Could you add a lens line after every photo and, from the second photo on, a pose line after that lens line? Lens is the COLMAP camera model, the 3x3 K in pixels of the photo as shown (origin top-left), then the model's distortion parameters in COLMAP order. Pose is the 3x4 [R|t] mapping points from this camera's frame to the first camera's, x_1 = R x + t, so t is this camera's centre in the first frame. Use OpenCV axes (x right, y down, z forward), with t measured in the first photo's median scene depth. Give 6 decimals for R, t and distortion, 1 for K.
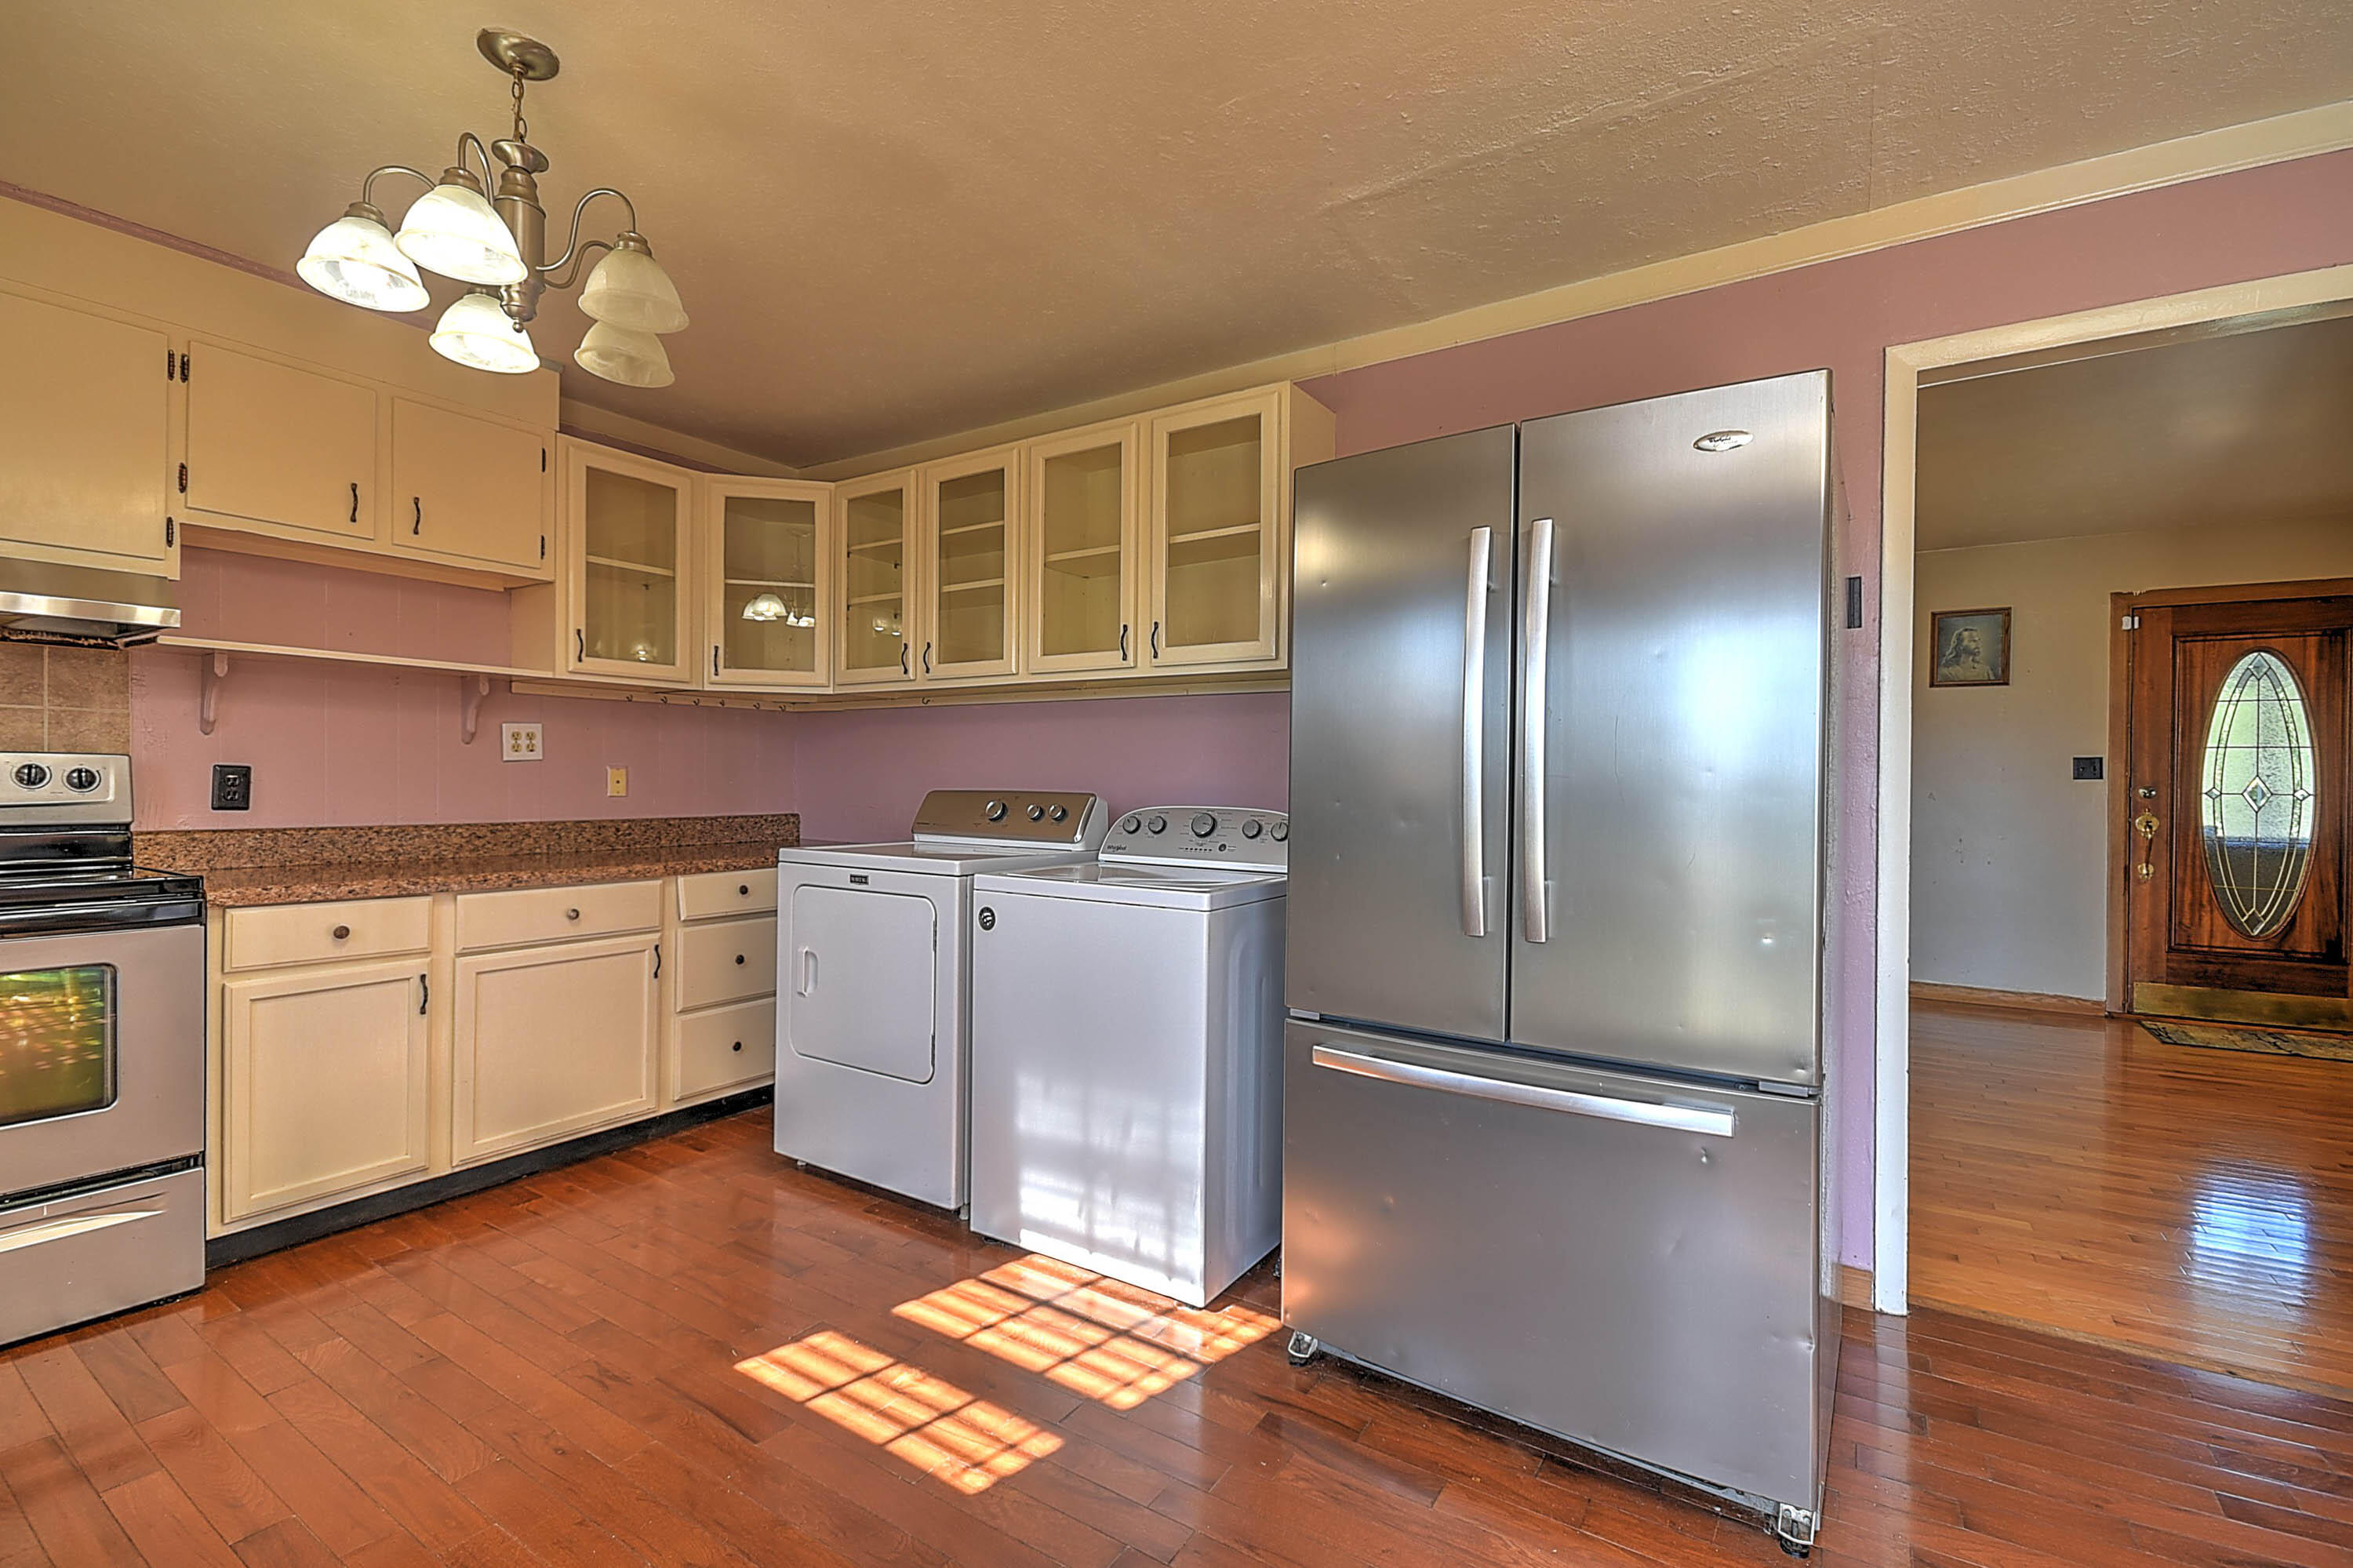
lens RADIAL K [[1027.0, 0, 1197.2], [0, 1027.0, 782.2], [0, 0, 1]] dist [0.011830, -0.009529]
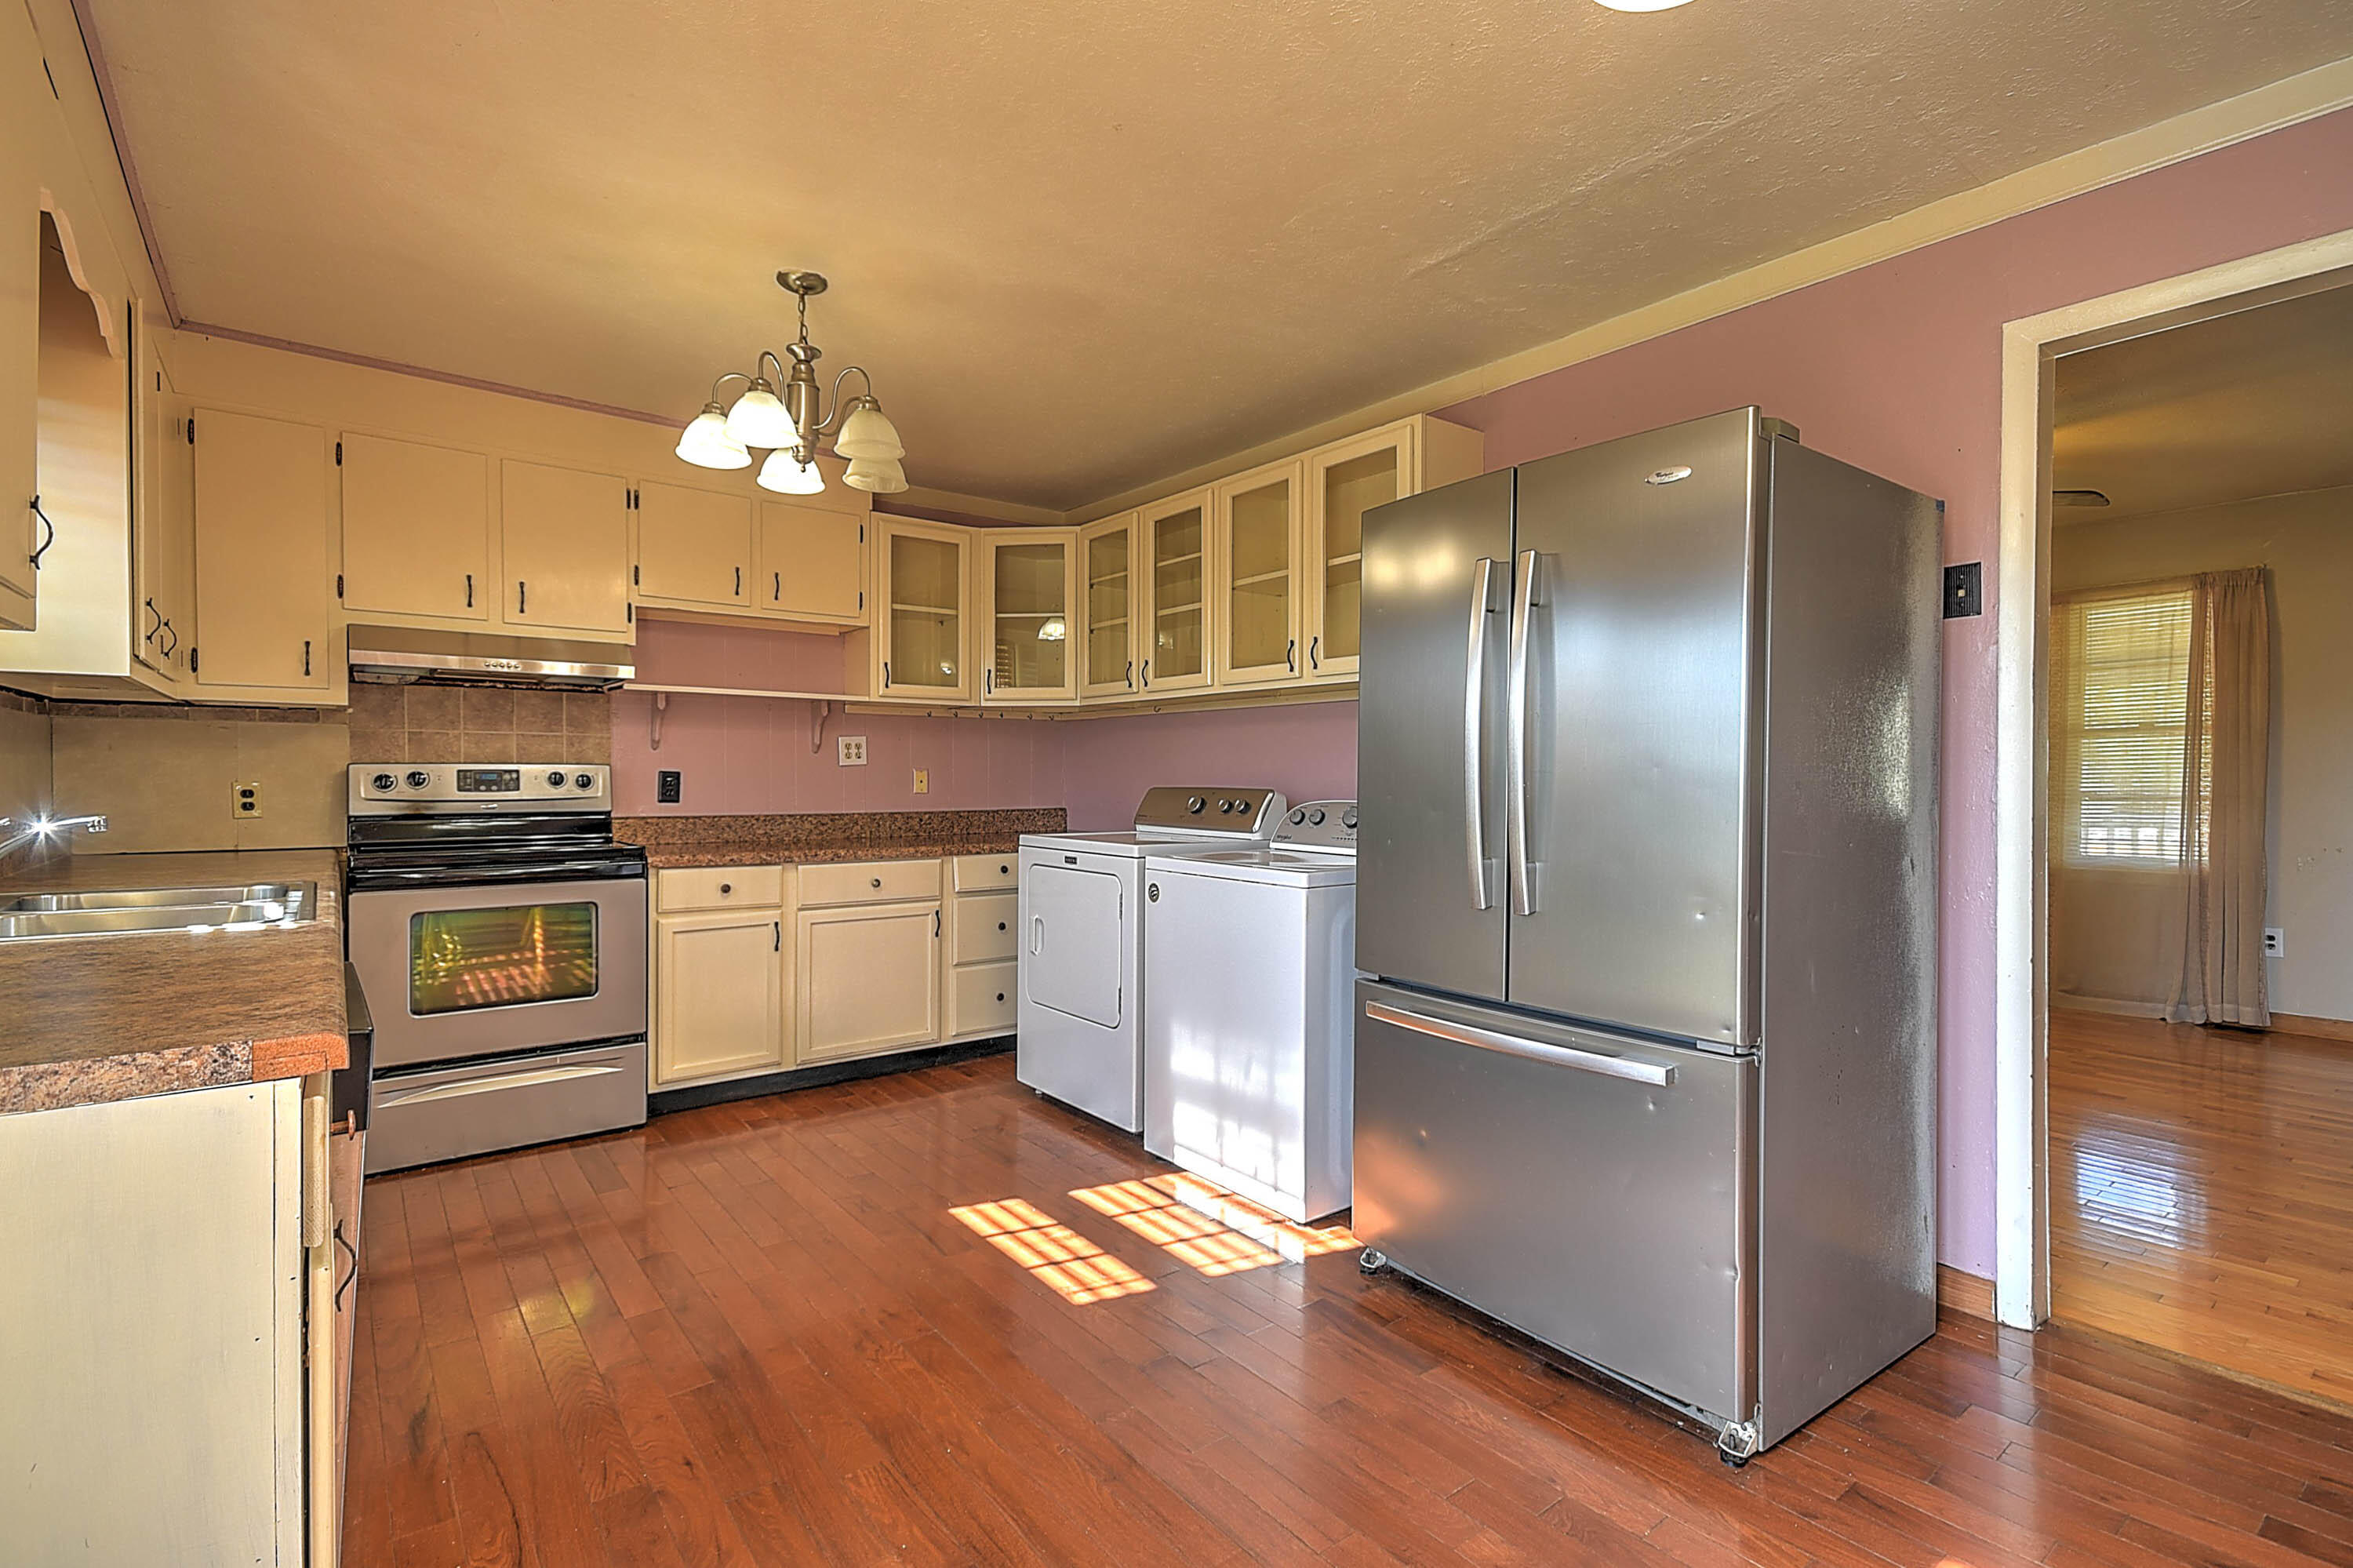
lens RADIAL K [[1090.3, 0, 1196.8], [0, 1090.3, 782.7], [0, 0, 1]] dist [0.006102, -0.002593]
pose [[0.944302, -0.005087, -0.329040, 0.275366], [0.006155, 0.999979, 0.002205, 0.000415], [0.329022, -0.004107, 0.944313, -0.203972]]
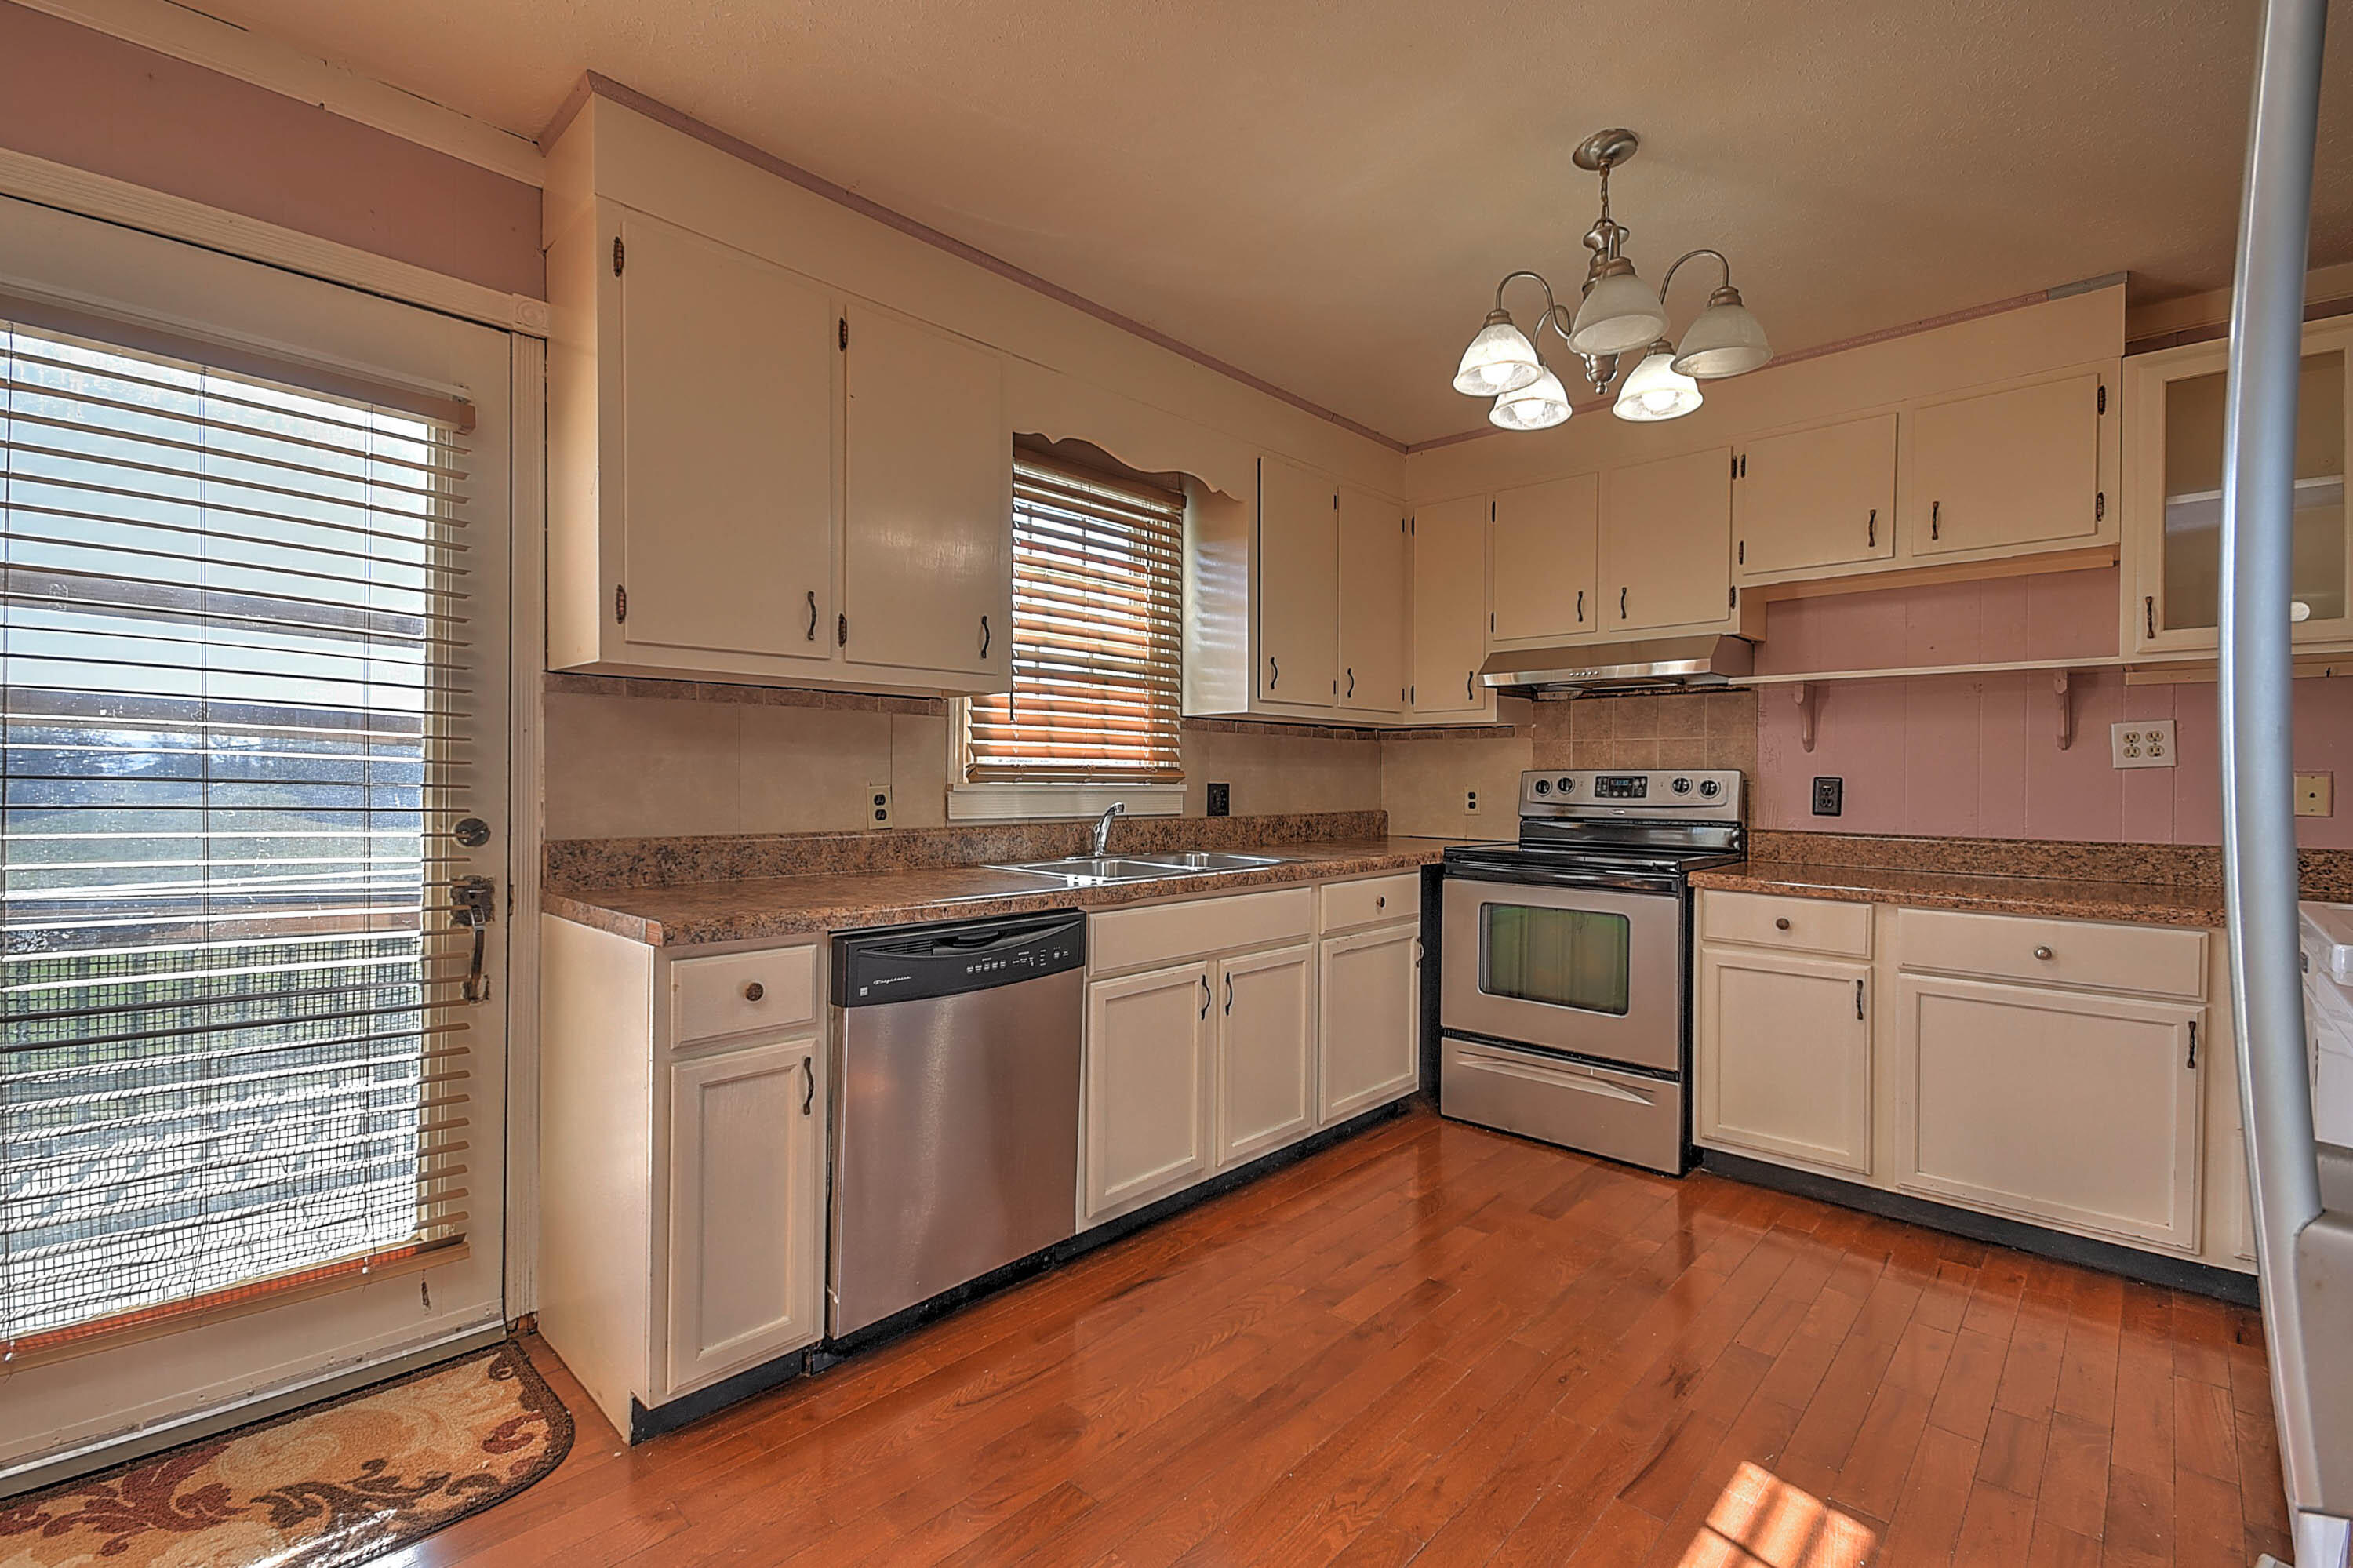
lens RADIAL K [[1027.0, 0, 1162.5], [0, 1027.0, 784.5], [0, 0, 1]] dist [0.011830, -0.009529]
pose [[-0.216498, -0.008272, -0.976248, 0.411568], [-0.011271, 0.999919, -0.005973, 0.007885], [0.976218, 0.009710, -0.216574, 0.575229]]
